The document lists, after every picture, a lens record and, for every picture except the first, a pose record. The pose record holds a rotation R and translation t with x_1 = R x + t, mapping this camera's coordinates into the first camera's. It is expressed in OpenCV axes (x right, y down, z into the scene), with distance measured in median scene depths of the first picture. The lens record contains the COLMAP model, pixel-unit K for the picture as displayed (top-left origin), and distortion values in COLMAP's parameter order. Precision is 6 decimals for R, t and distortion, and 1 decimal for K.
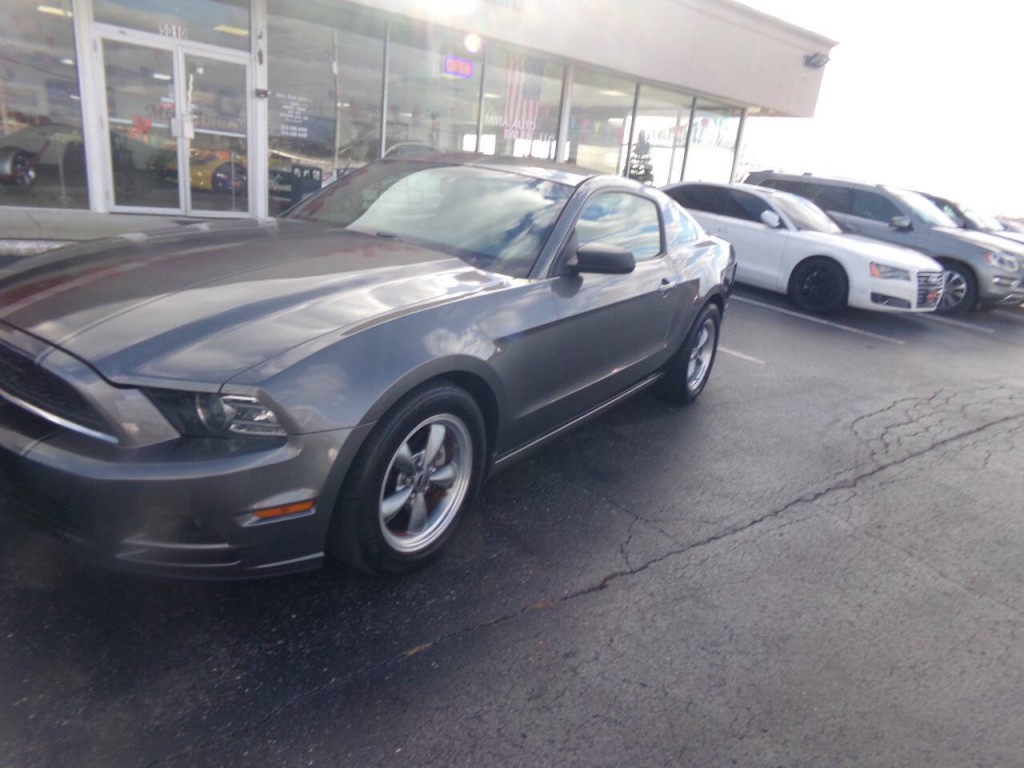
lens RADIAL K [[707.9, 0, 521.7], [0, 707.9, 392.2], [0, 0, 1]] dist [-0.021148, 0.052317]
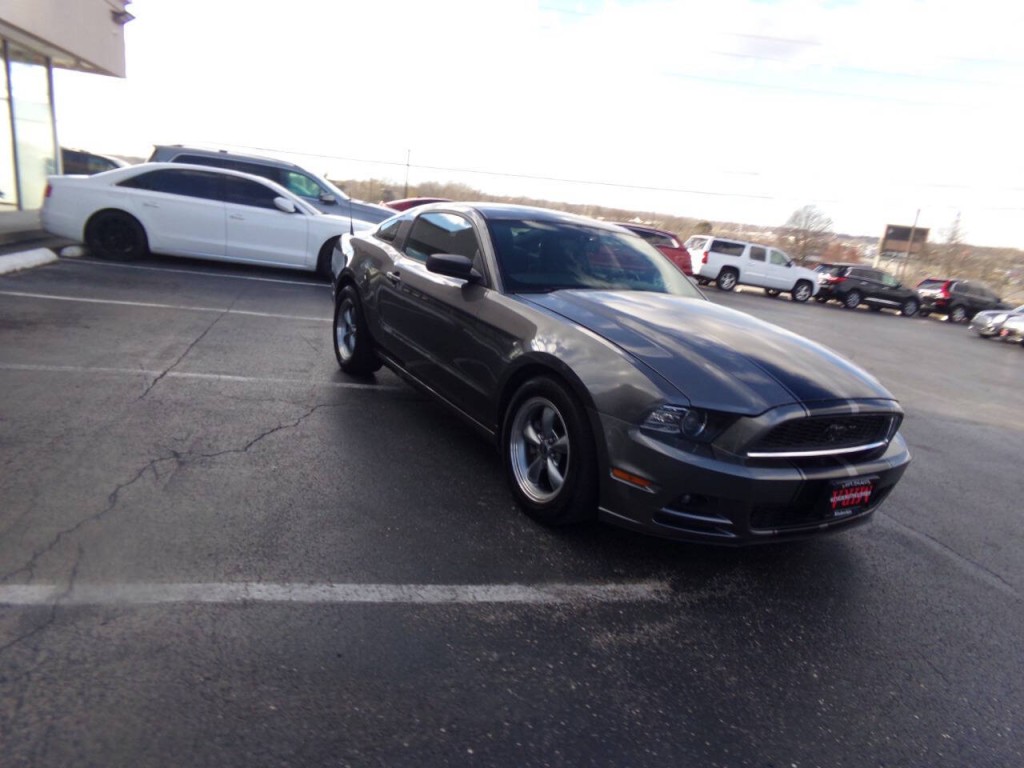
lens RADIAL K [[707.9, 0, 507.8], [0, 707.9, 389.2], [0, 0, 1]] dist [-0.021148, 0.052317]
pose [[0.444291, -0.283416, 0.849871, -0.548956], [0.208726, 0.955282, 0.209453, -0.139830], [-0.871229, 0.084332, 0.483579, 0.208344]]
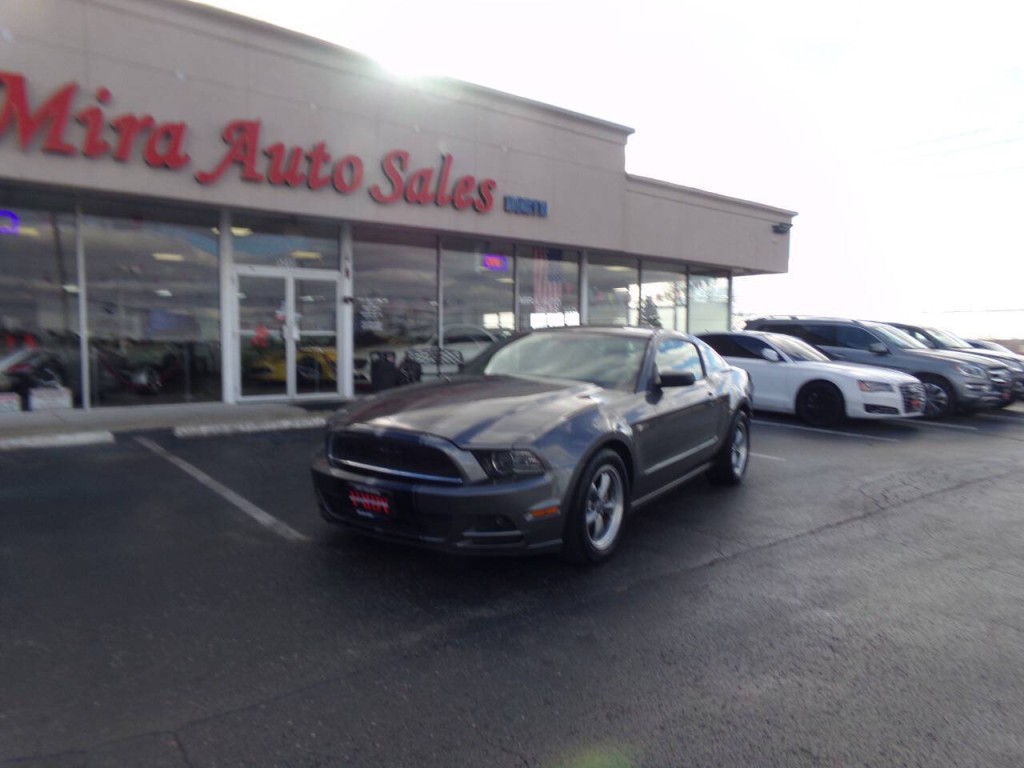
lens RADIAL K [[707.9, 0, 515.3], [0, 707.9, 394.1], [0, 0, 1]] dist [-0.021148, 0.052317]
pose [[0.995167, -0.096956, -0.015547, -0.082076], [0.090826, 0.969059, -0.229511, 0.066336], [0.037318, 0.226990, 0.973182, -0.209424]]
